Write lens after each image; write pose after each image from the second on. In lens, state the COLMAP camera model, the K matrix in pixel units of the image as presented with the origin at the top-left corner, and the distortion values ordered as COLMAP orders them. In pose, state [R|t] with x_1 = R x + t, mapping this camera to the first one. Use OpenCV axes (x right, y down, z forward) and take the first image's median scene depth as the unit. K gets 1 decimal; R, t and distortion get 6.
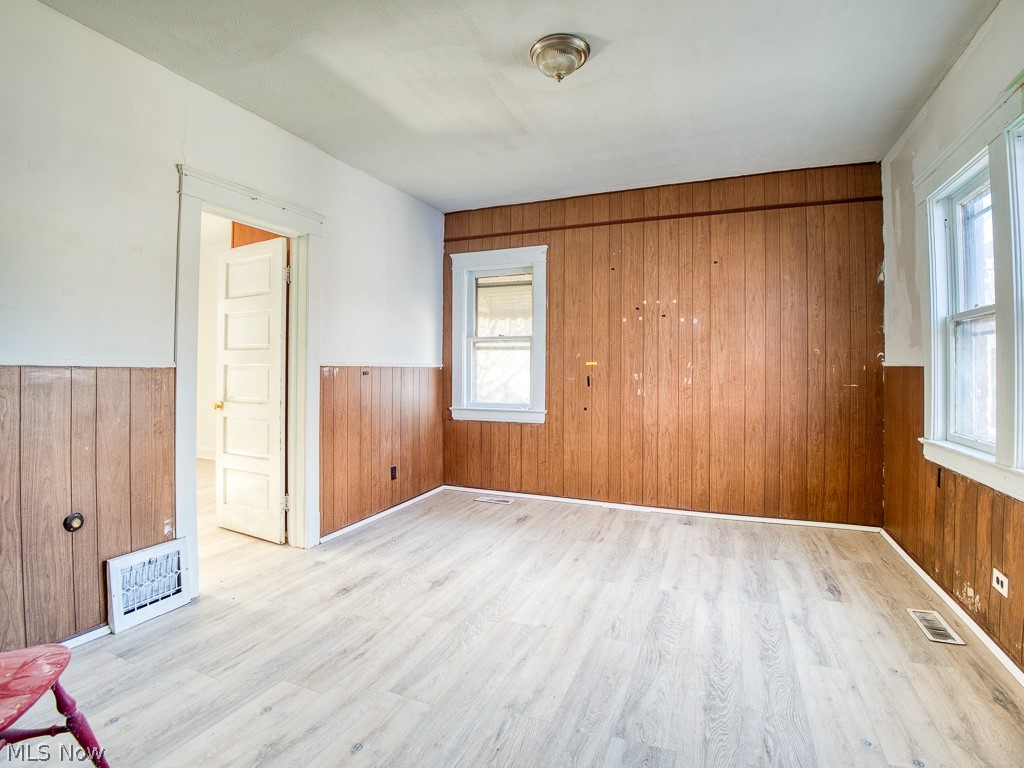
lens RADIAL K [[505.0, 0, 511.0], [0, 505.0, 369.3], [0, 0, 1]] dist [-0.046756, -0.007341]
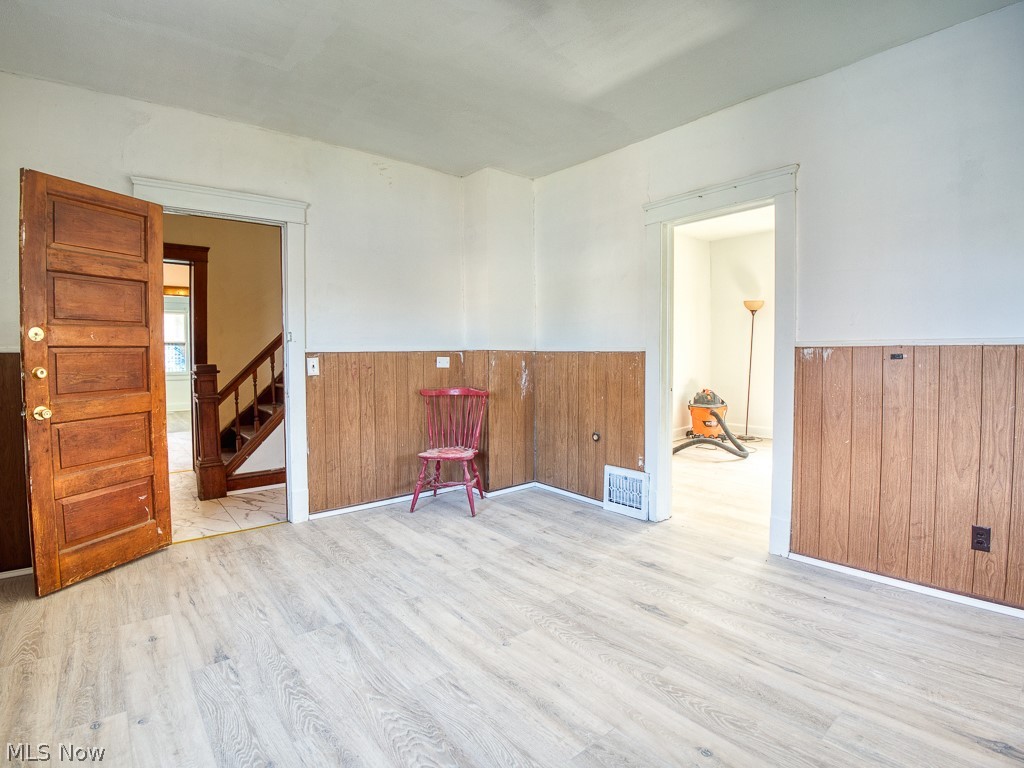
lens RADIAL K [[505.0, 0, 511.0], [0, 505.0, 369.3], [0, 0, 1]] dist [-0.046756, -0.007341]
pose [[-0.459542, 0.029343, -0.887671, 0.426512], [0.006651, 0.999540, 0.029597, 0.001837], [0.888131, 0.007697, -0.459525, 0.727699]]
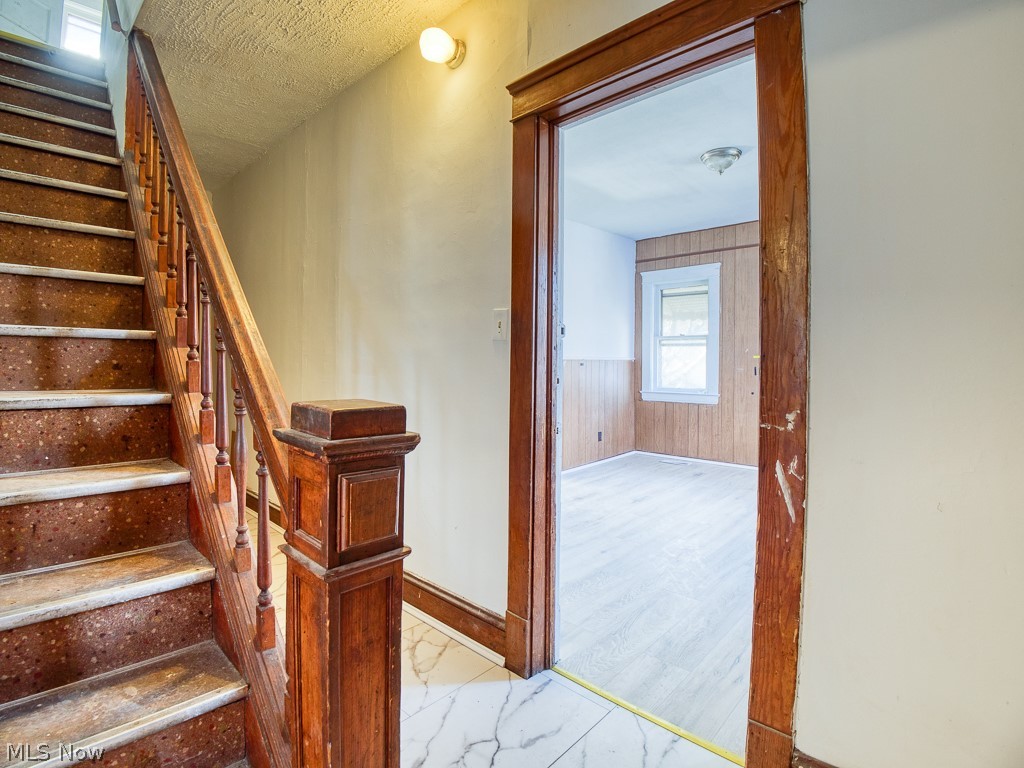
lens RADIAL K [[502.9, 0, 505.8], [0, 502.9, 367.6], [0, 0, 1]] dist [-0.041460, -0.006914]
pose [[0.936512, 0.003430, -0.350620, 0.007302], [0.000895, 0.999926, 0.012173, -0.000507], [0.350635, -0.011714, 0.936439, -0.358765]]
